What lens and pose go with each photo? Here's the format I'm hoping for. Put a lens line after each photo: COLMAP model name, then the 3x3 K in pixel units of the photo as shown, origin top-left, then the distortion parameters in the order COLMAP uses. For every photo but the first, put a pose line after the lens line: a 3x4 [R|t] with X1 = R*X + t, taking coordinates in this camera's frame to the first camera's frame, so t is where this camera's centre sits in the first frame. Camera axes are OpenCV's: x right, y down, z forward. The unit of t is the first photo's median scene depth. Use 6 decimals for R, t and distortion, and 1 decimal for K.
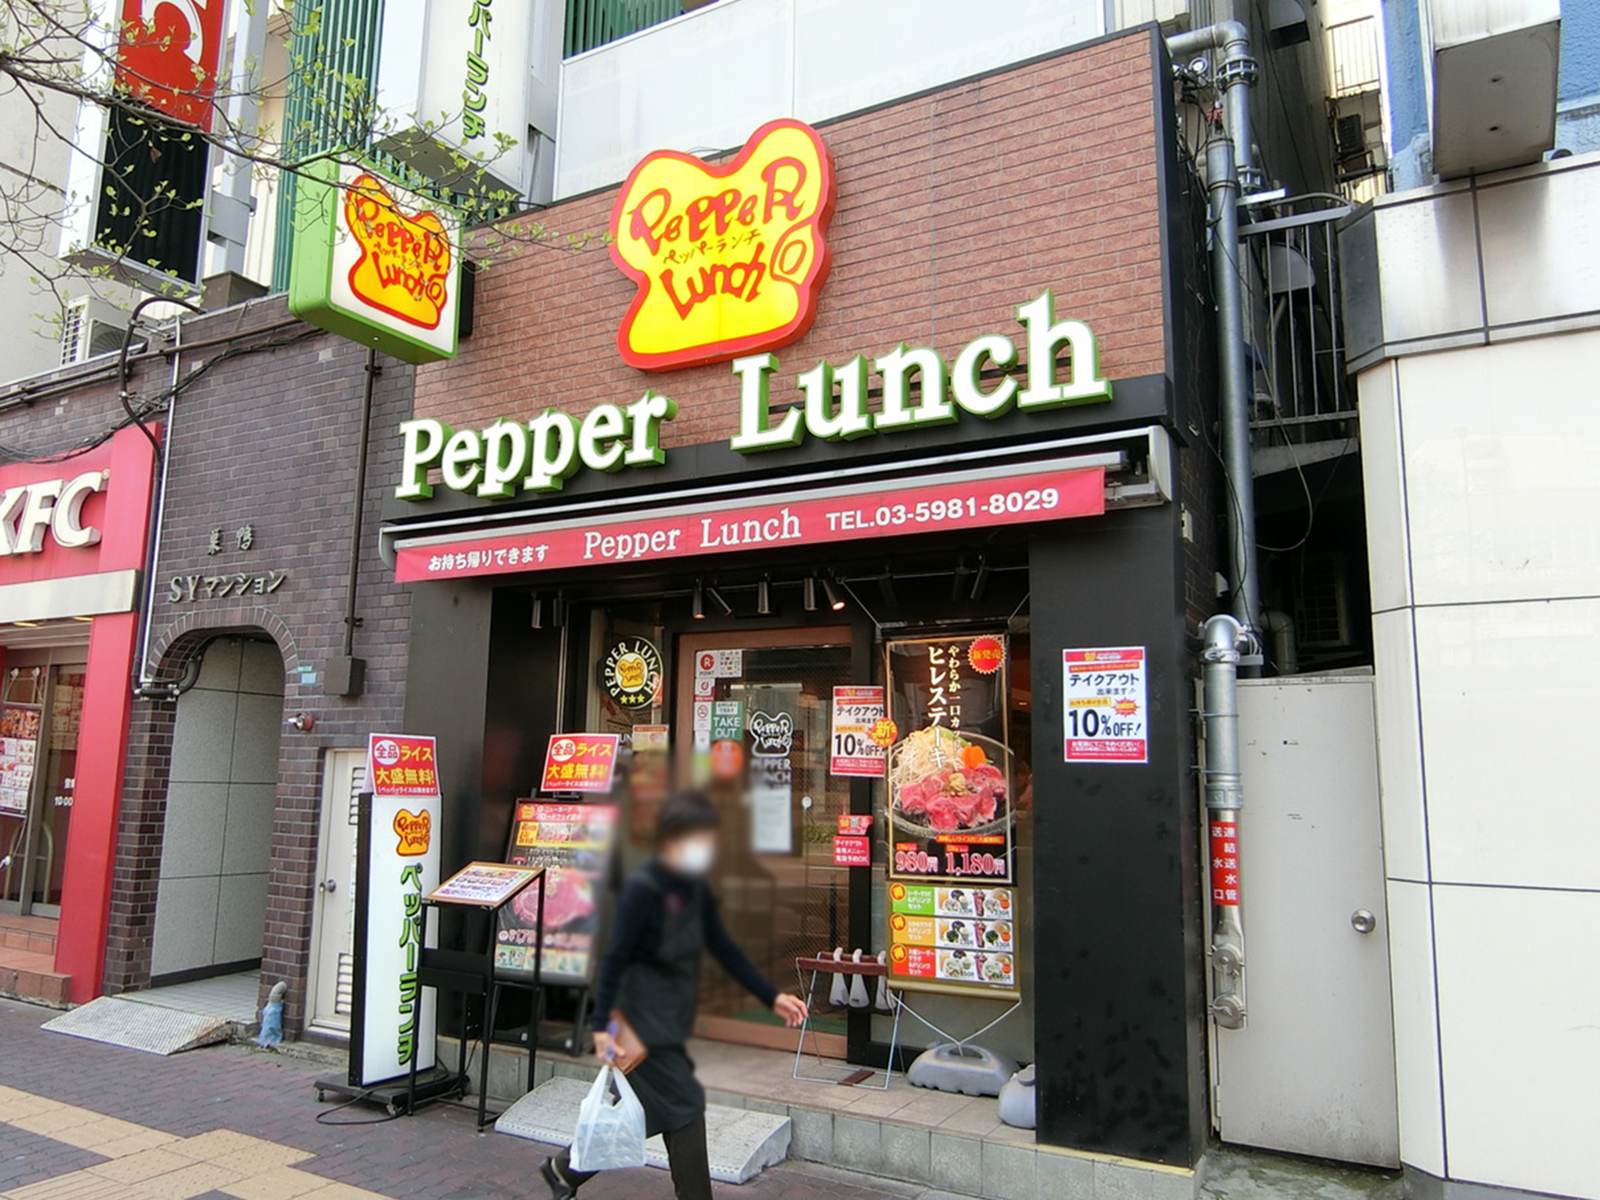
lens RADIAL K [[1144.3, 0, 800.0], [0, 1144.3, 600.0], [0, 0, 1]] dist [-0.007178, -0.003129]
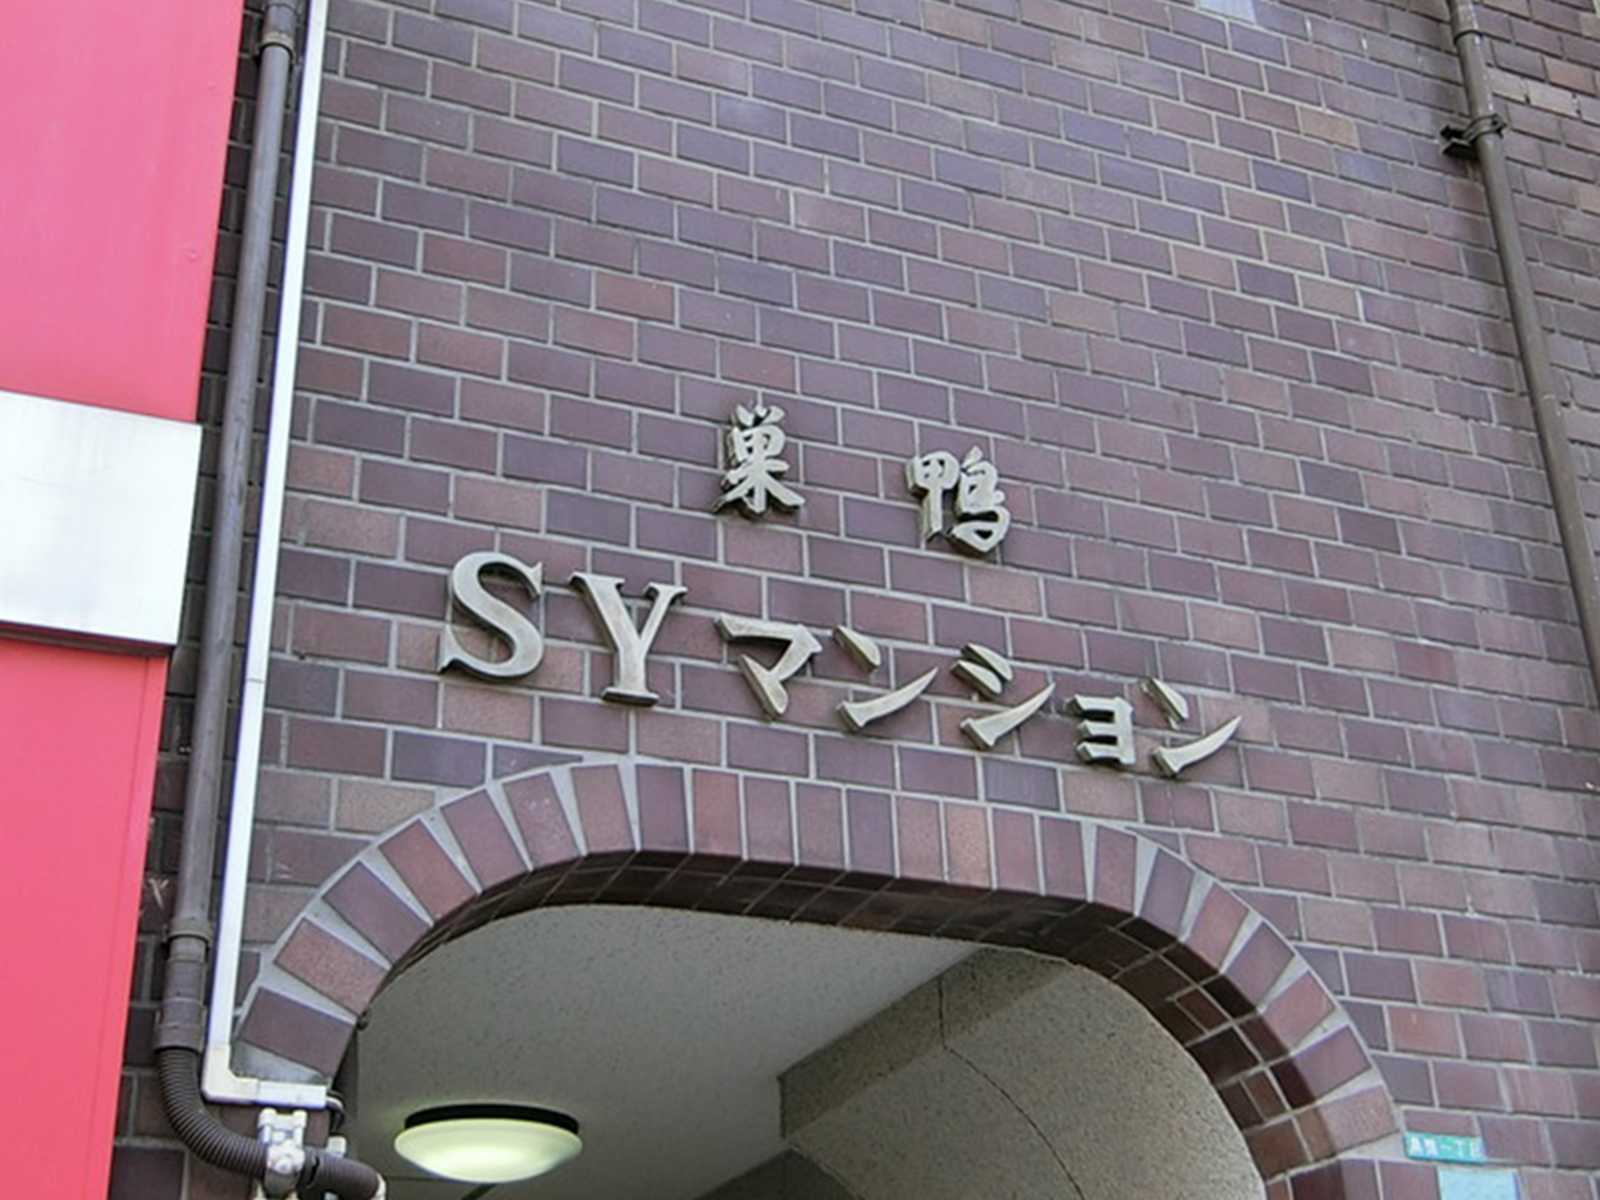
lens RADIAL K [[2111.1, 0, 769.6], [0, 2111.1, 601.1], [0, 0, 1]] dist [-0.013749, -0.019824]
pose [[0.627116, 0.320534, 0.709918, -0.839883], [-0.080358, 0.933166, -0.350347, 0.115038], [-0.774770, 0.162660, 0.610961, 0.833772]]
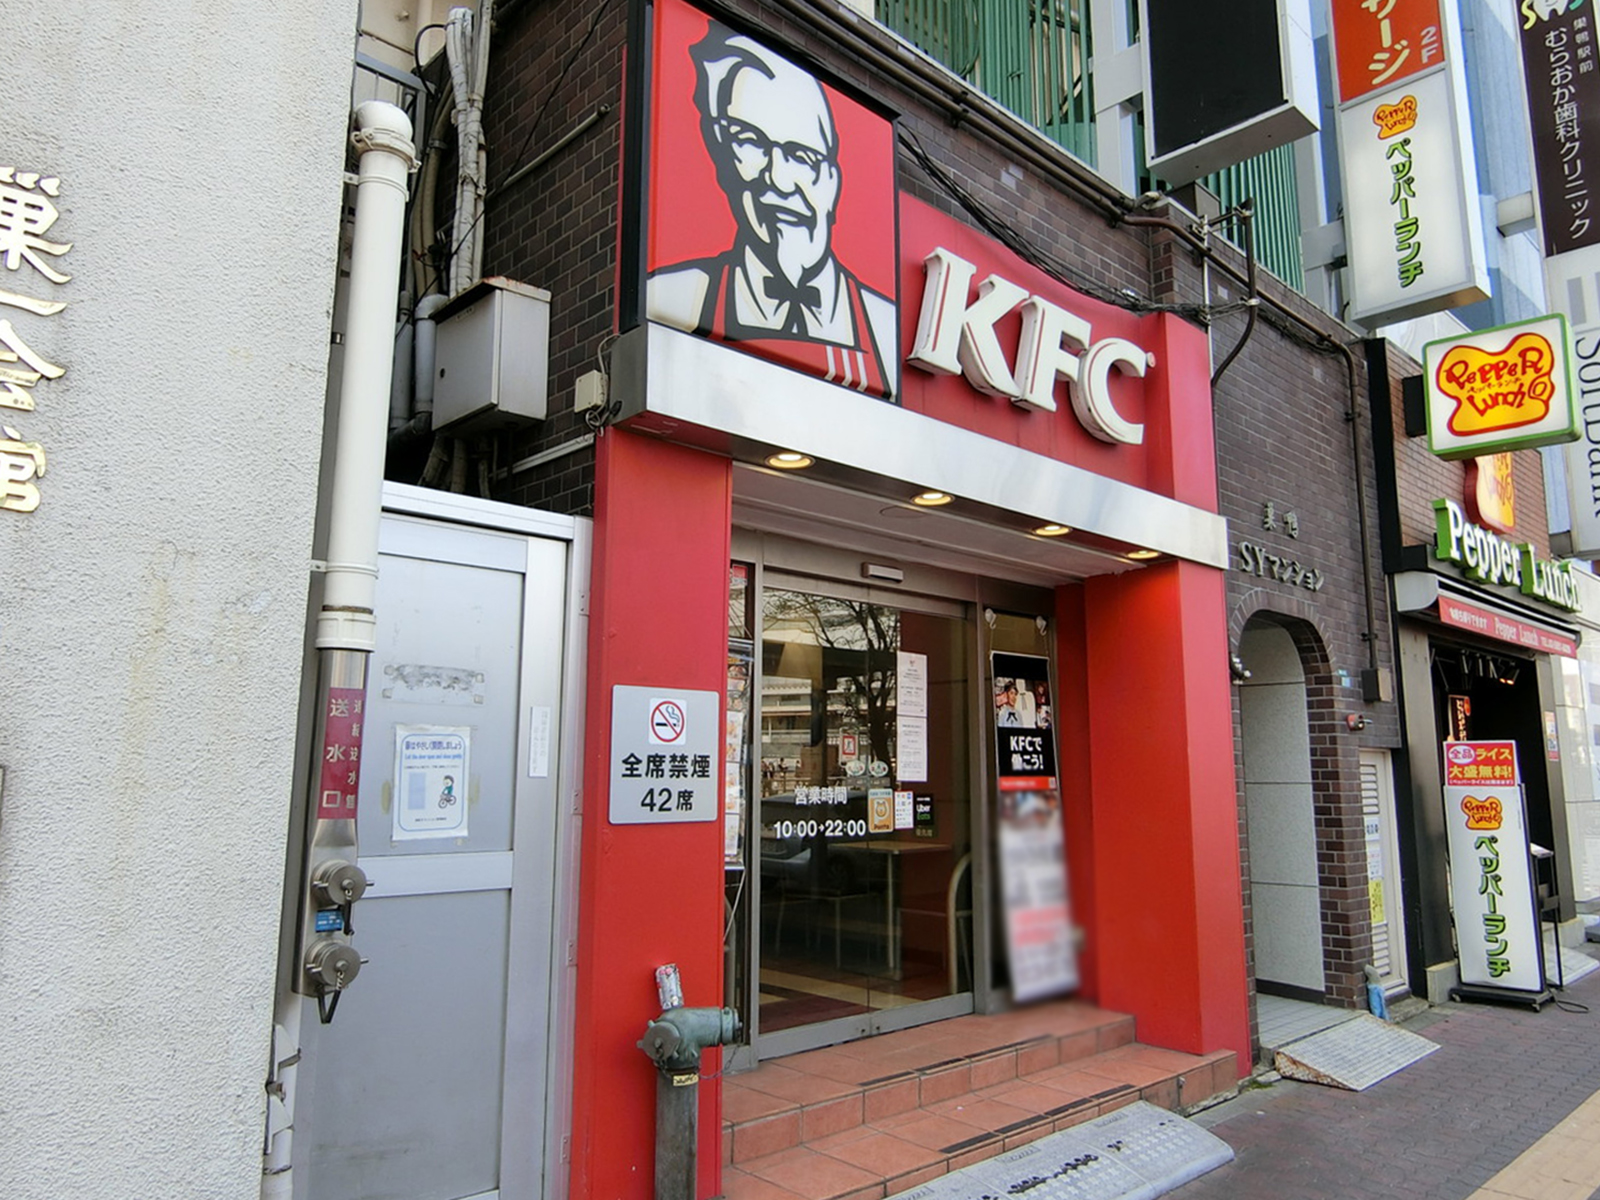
lens RADIAL K [[1144.3, 0, 800.0], [0, 1144.3, 600.0], [0, 0, 1]] dist [-0.007178, -0.003129]
pose [[0.292107, 0.129186, 0.947620, -1.598458], [-0.144802, 0.985386, -0.089699, 0.162272], [-0.945360, -0.111016, 0.306545, 1.158324]]
